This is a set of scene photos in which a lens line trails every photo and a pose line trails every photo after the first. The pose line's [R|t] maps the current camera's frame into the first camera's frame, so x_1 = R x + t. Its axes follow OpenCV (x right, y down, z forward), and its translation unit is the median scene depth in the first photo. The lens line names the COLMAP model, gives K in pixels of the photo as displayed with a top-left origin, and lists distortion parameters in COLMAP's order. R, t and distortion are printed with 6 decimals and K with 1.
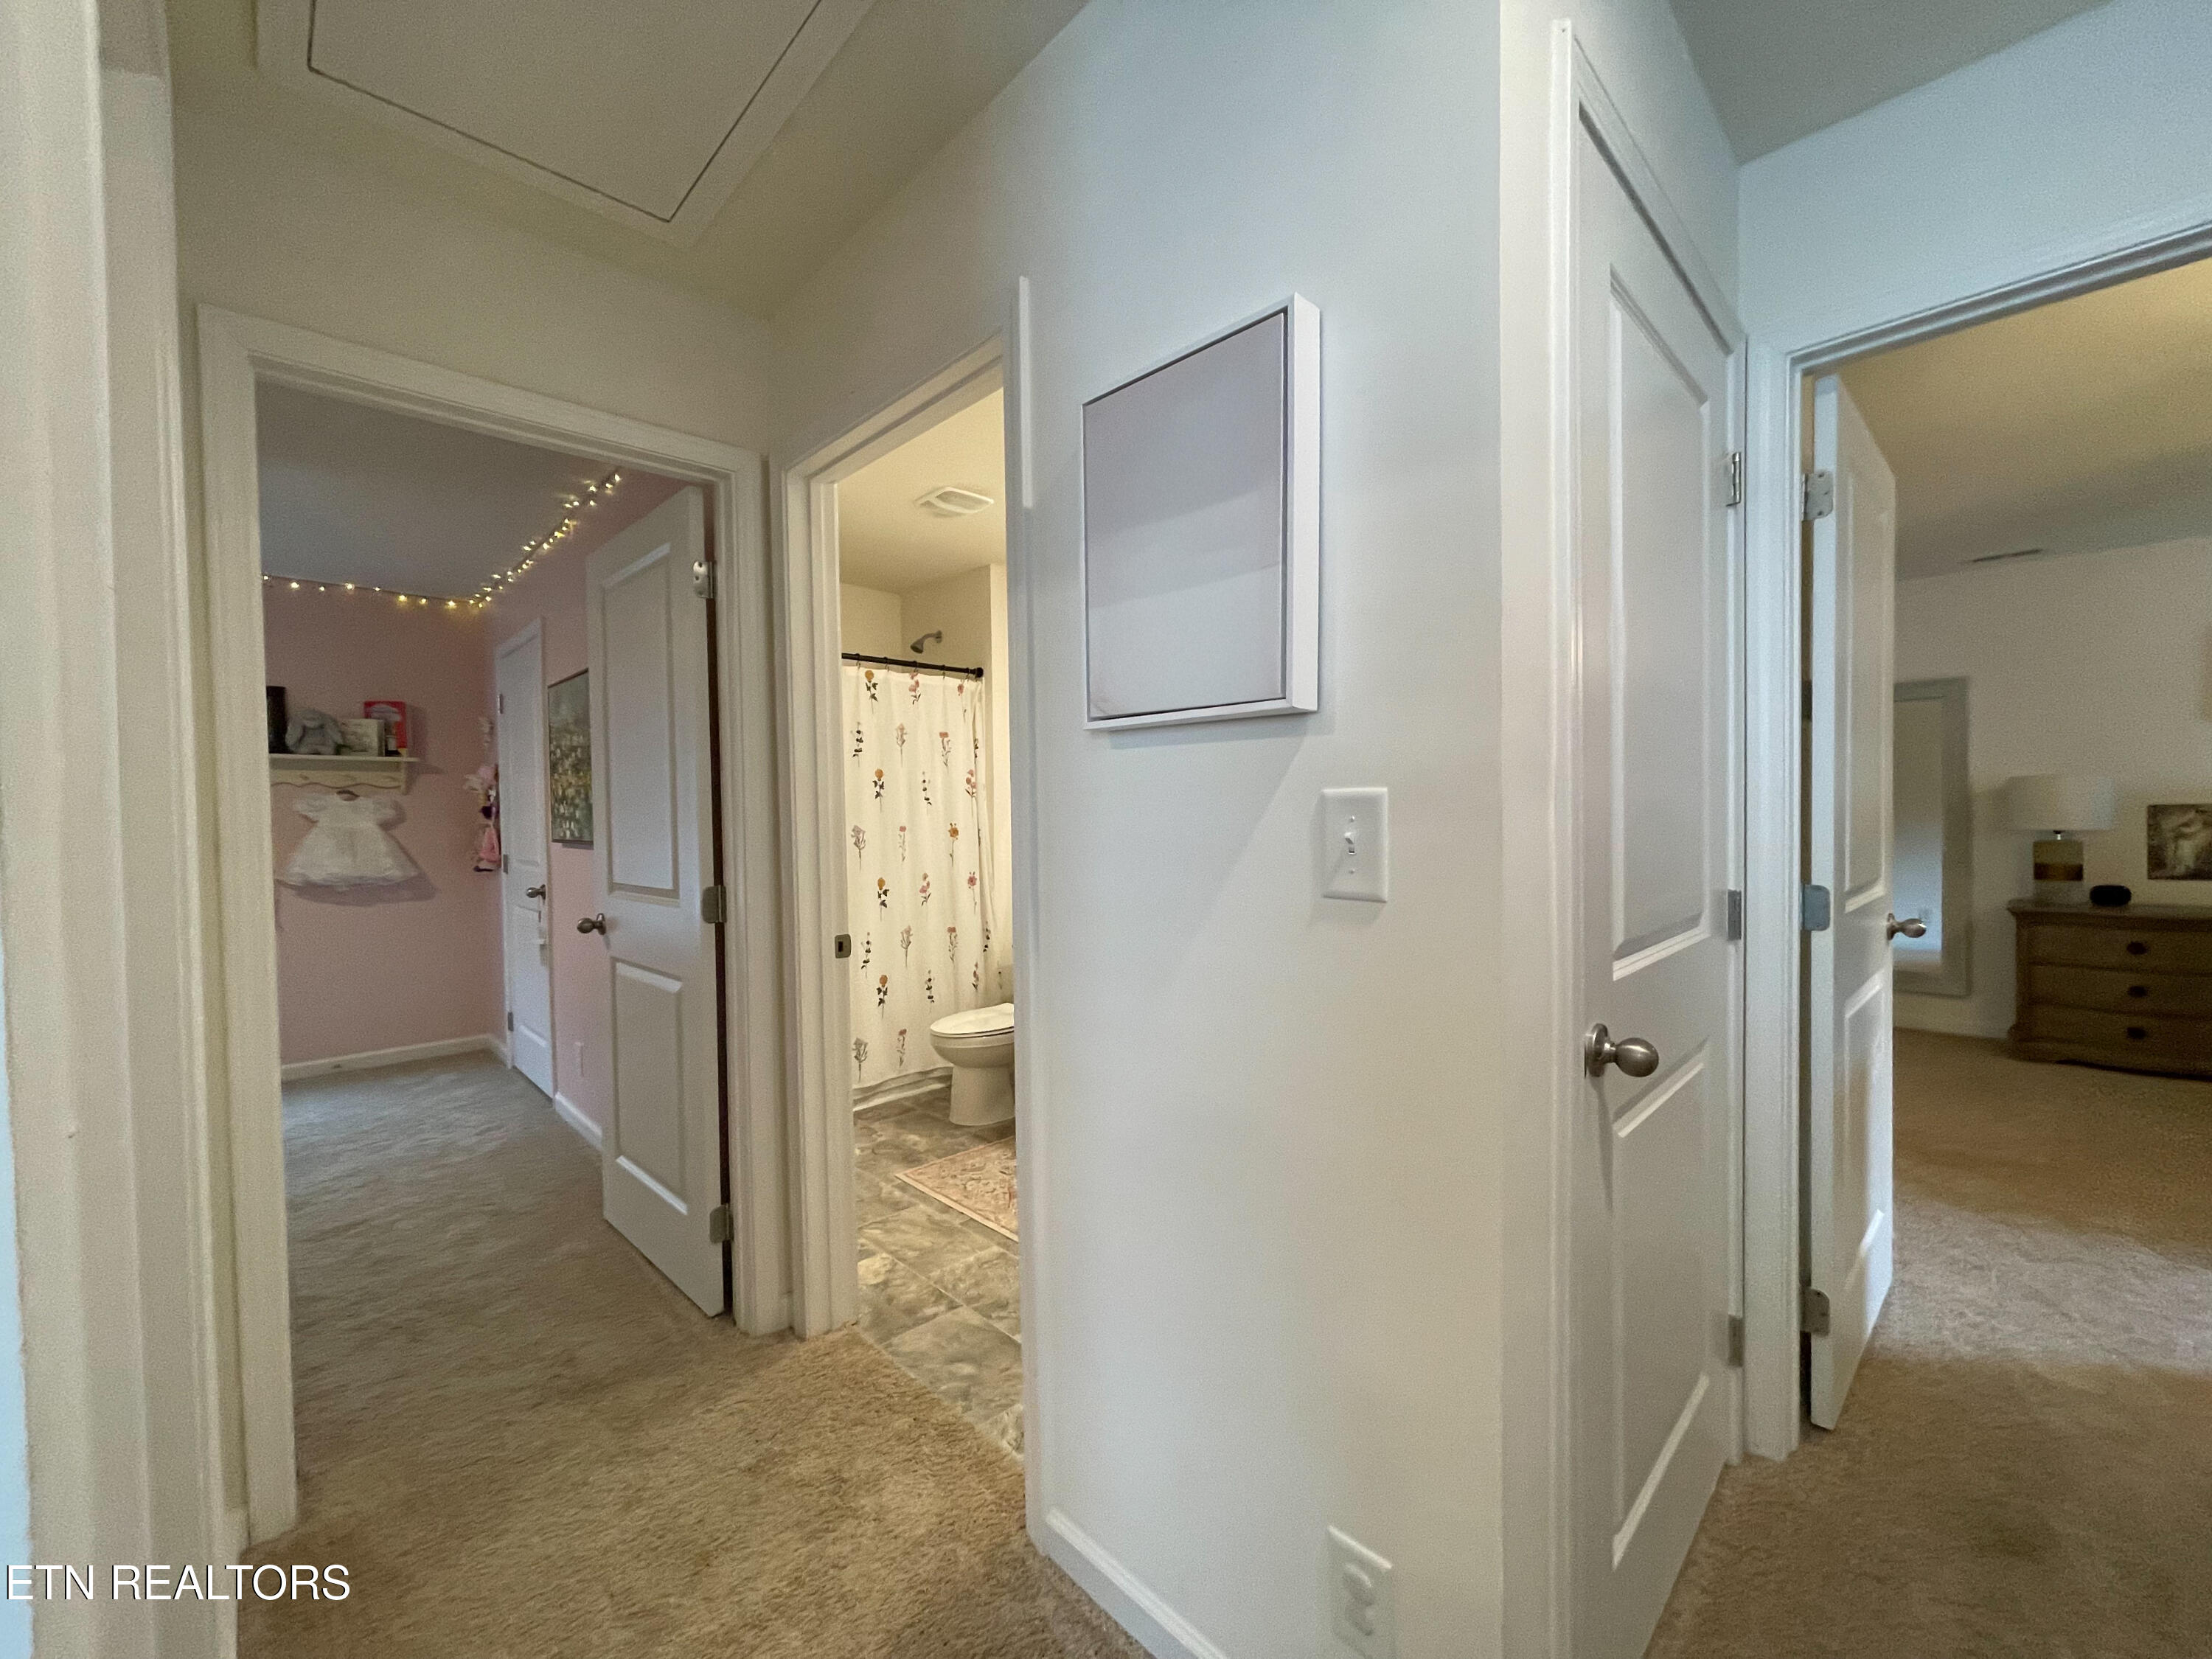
lens RADIAL K [[886.1, 0, 1087.6], [0, 886.1, 836.8], [0, 0, 1]] dist [-0.002228, 0.000271]
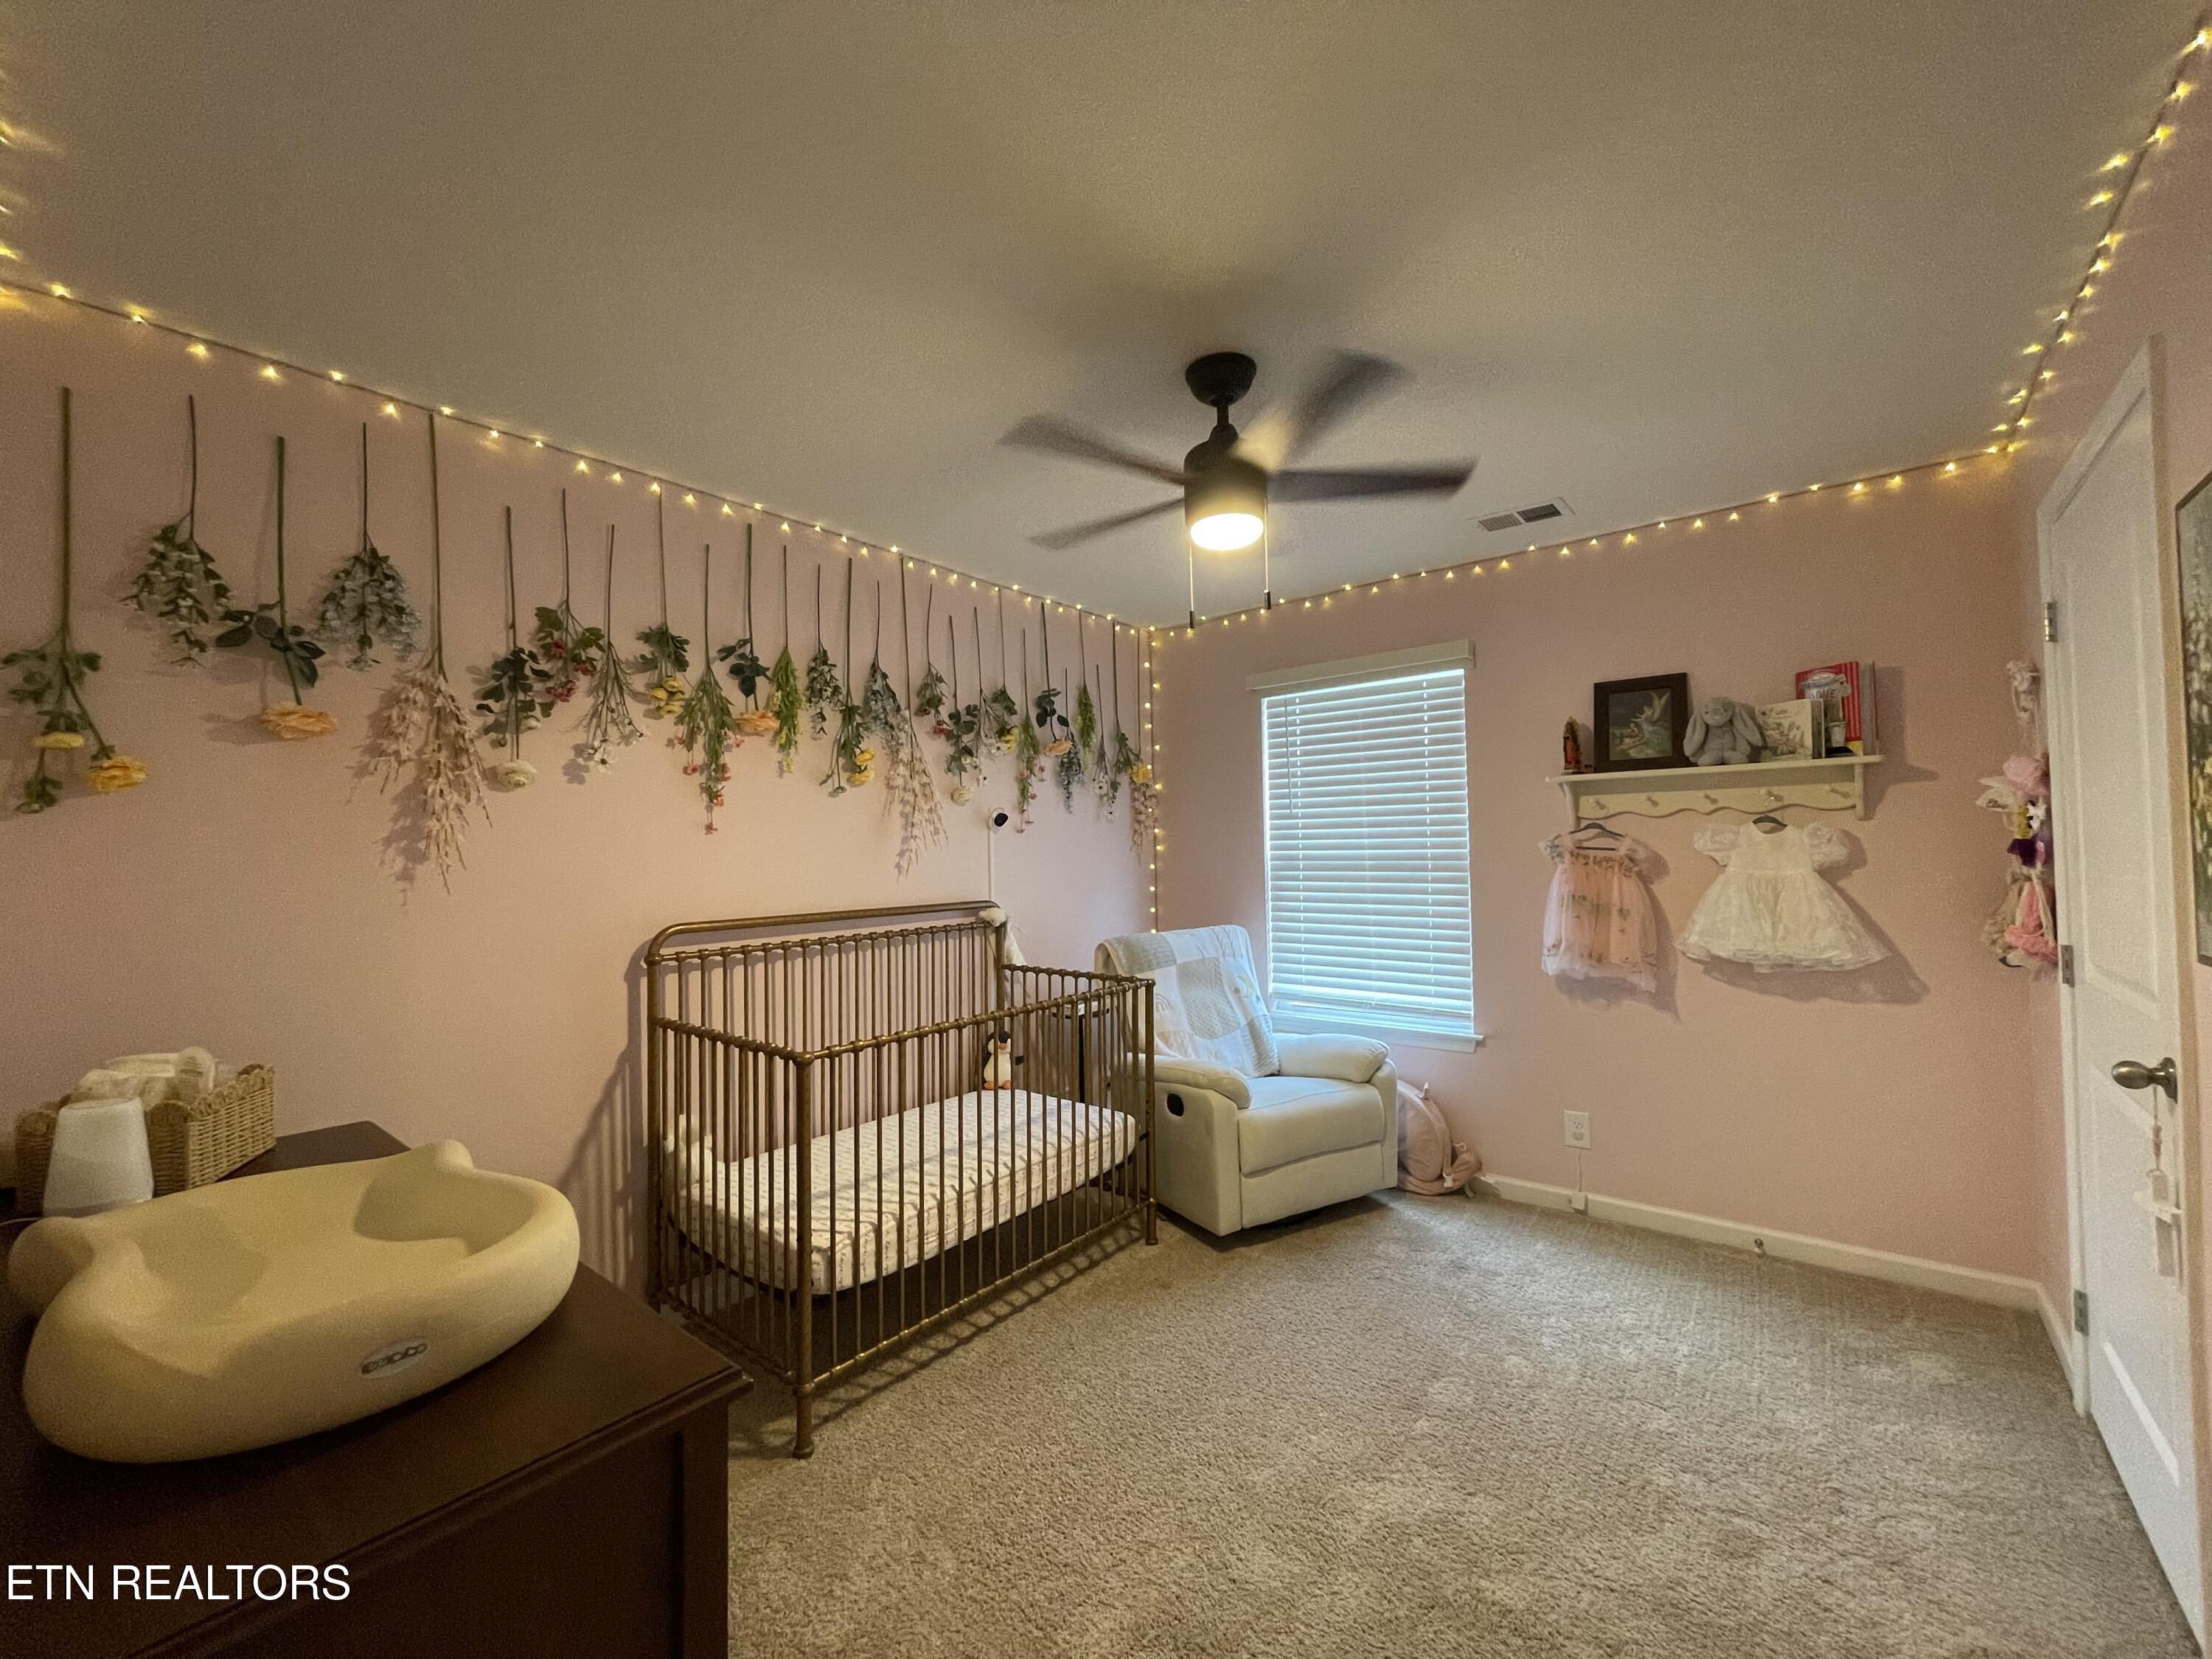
lens RADIAL K [[886.1, 0, 1116.9], [0, 886.1, 835.6], [0, 0, 1]] dist [-0.002228, 0.000271]
pose [[0.132582, -0.005417, -0.991157, -0.263306], [0.005648, 0.999973, -0.004710, -0.037964], [0.991156, -0.004974, 0.132609, 0.444212]]
